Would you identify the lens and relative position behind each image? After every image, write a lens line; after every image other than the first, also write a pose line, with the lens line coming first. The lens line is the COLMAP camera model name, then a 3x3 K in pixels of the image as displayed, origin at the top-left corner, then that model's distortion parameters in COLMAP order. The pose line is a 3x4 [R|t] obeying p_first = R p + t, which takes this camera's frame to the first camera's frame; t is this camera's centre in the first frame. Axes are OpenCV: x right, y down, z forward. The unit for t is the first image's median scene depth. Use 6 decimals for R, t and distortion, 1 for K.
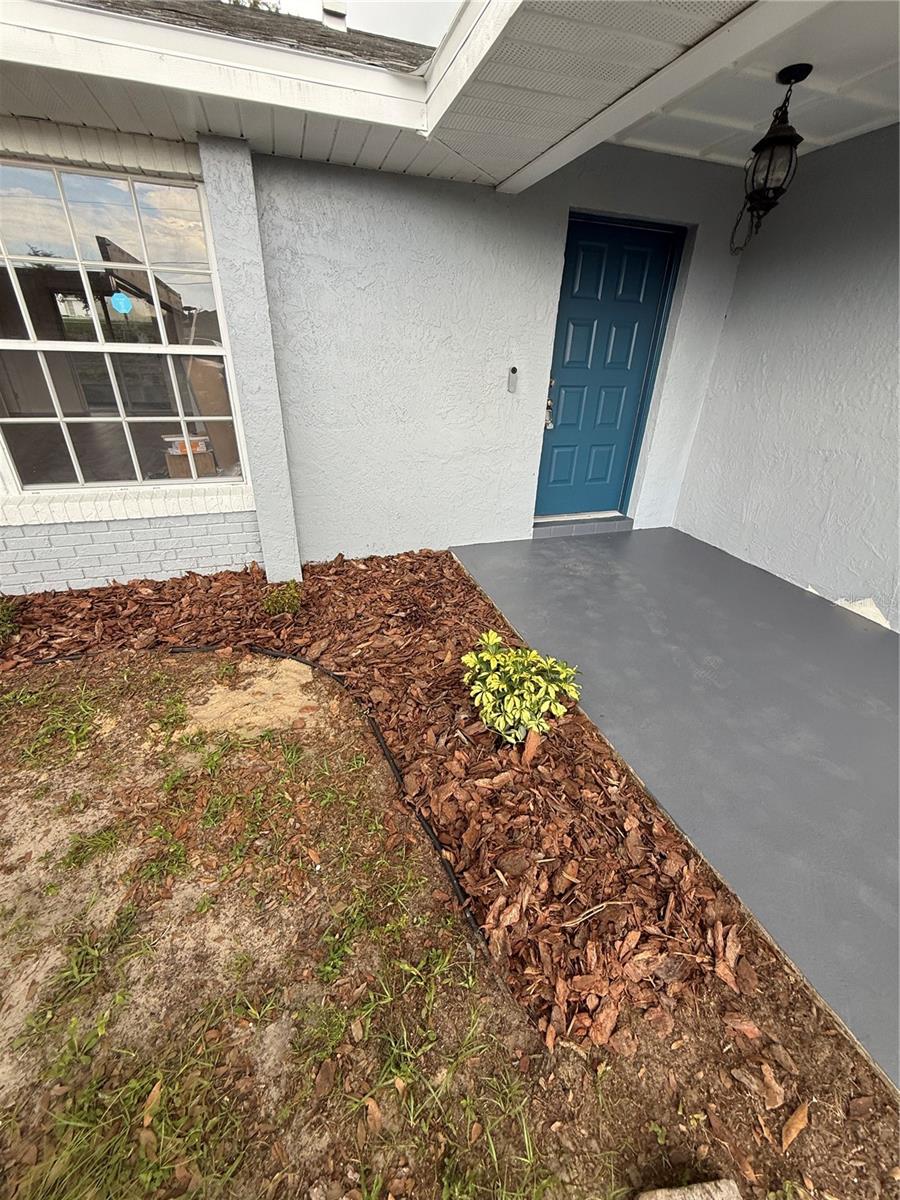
lens RADIAL K [[476.1, 0, 446.4], [0, 476.1, 599.8], [0, 0, 1]] dist [-0.004960, 0.000722]
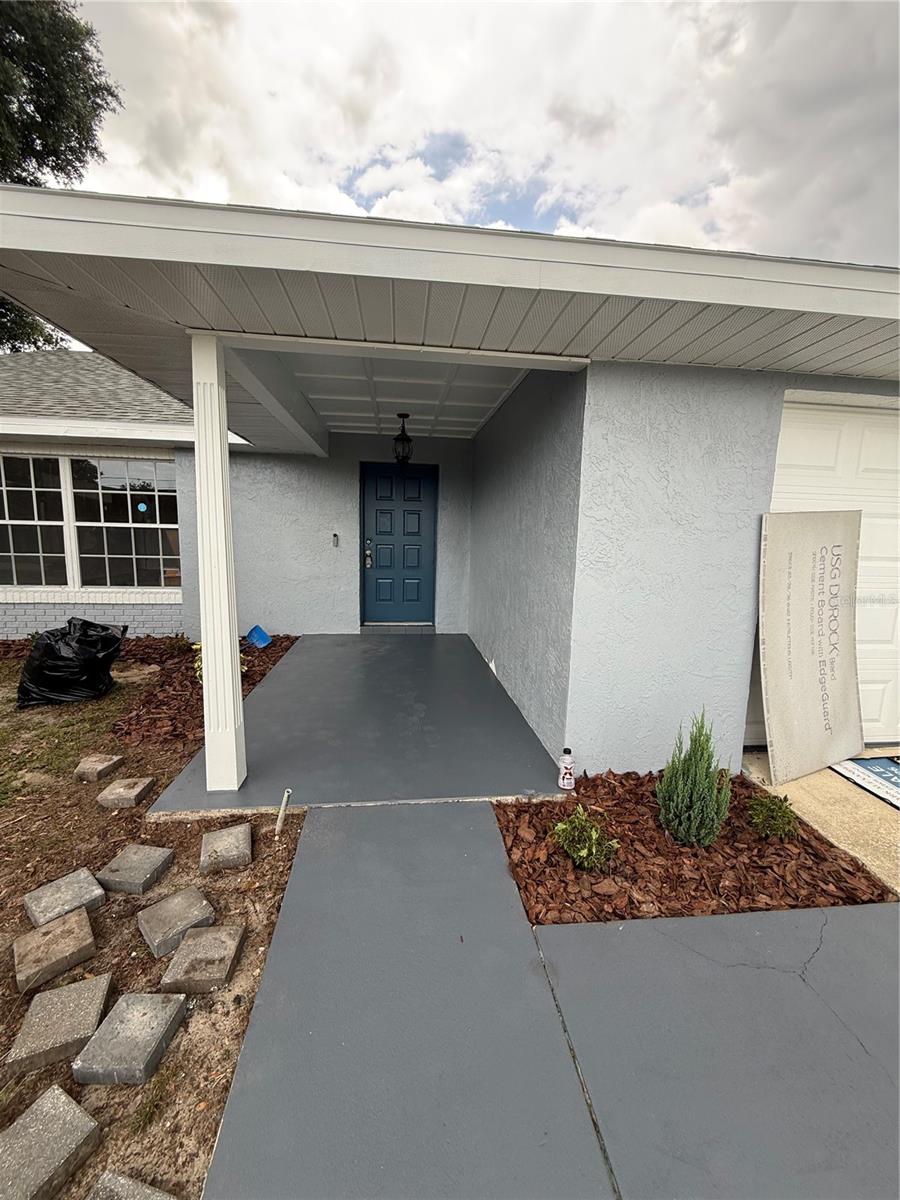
lens RADIAL K [[476.1, 0, 453.0], [0, 476.1, 600.5], [0, 0, 1]] dist [-0.004960, 0.000722]
pose [[0.981455, 0.022827, -0.190326, 1.017950], [-0.084169, 0.943370, -0.320887, 0.324790], [0.172223, 0.330956, 0.927797, -0.576077]]
